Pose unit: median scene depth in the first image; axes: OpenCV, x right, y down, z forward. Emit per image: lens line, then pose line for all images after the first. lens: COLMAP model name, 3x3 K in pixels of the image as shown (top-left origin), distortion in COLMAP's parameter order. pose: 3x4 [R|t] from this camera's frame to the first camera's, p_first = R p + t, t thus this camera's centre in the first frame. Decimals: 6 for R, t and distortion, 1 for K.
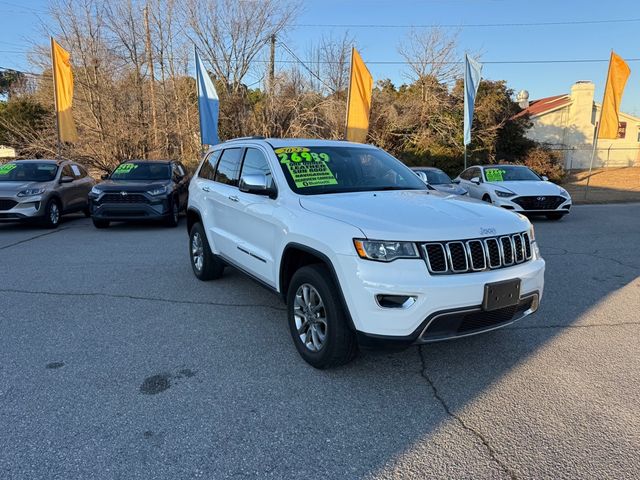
lens RADIAL K [[452.3, 0, 317.3], [0, 452.3, 242.9], [0, 0, 1]] dist [0.017673, -0.026220]
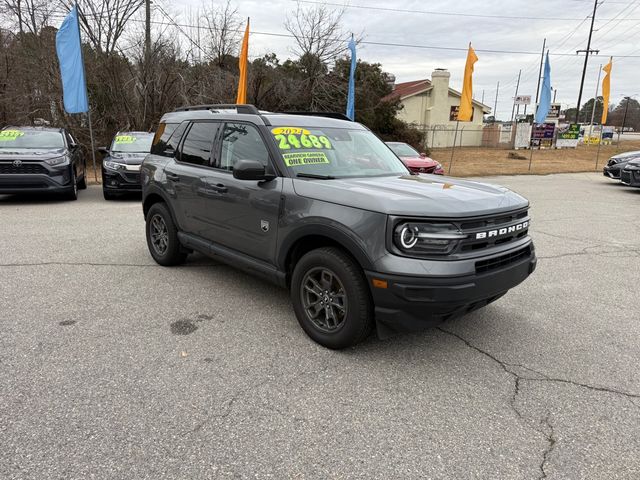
lens RADIAL K [[452.3, 0, 317.3], [0, 452.3, 242.9], [0, 0, 1]] dist [0.017673, -0.026220]
pose [[0.960461, -0.037579, 0.275867, -0.057713], [0.022978, 0.998168, 0.055971, 0.008111], [-0.277465, -0.047419, 0.959565, -0.027280]]
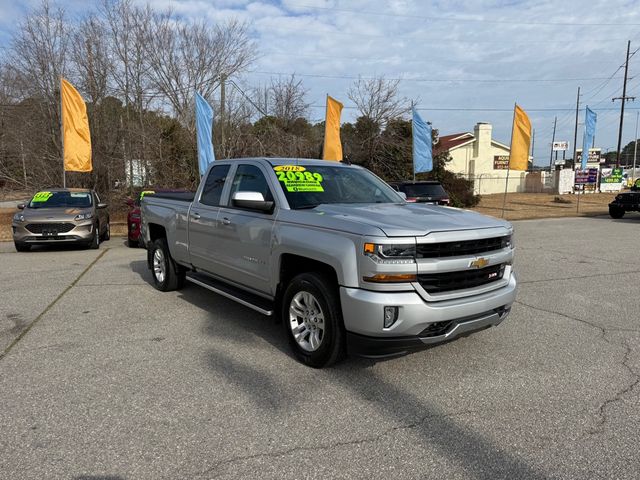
lens RADIAL K [[452.3, 0, 317.3], [0, 452.3, 242.9], [0, 0, 1]] dist [0.017673, -0.026220]
pose [[0.978833, -0.028038, 0.202729, -0.165710], [0.040157, 0.997628, -0.055913, 0.023011], [-0.200681, 0.062871, 0.977637, -0.126931]]
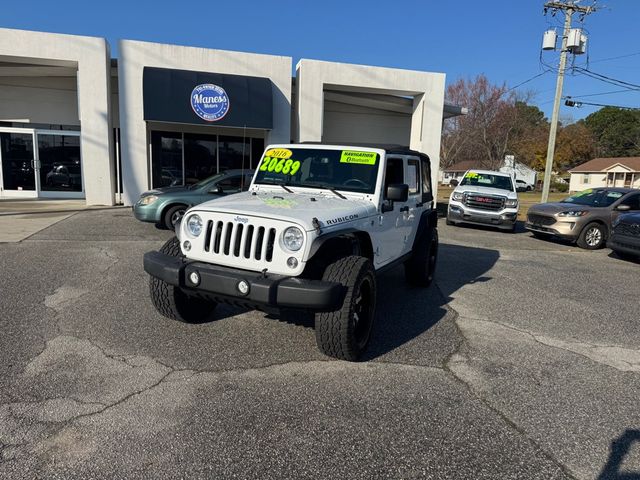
lens RADIAL K [[452.3, 0, 317.3], [0, 452.3, 242.9], [0, 0, 1]] dist [0.017673, -0.026220]
pose [[0.119253, 0.166807, -0.978751, 0.240693], [-0.233203, 0.962914, 0.135694, -0.026158], [0.965088, 0.212066, 0.153731, 0.124973]]
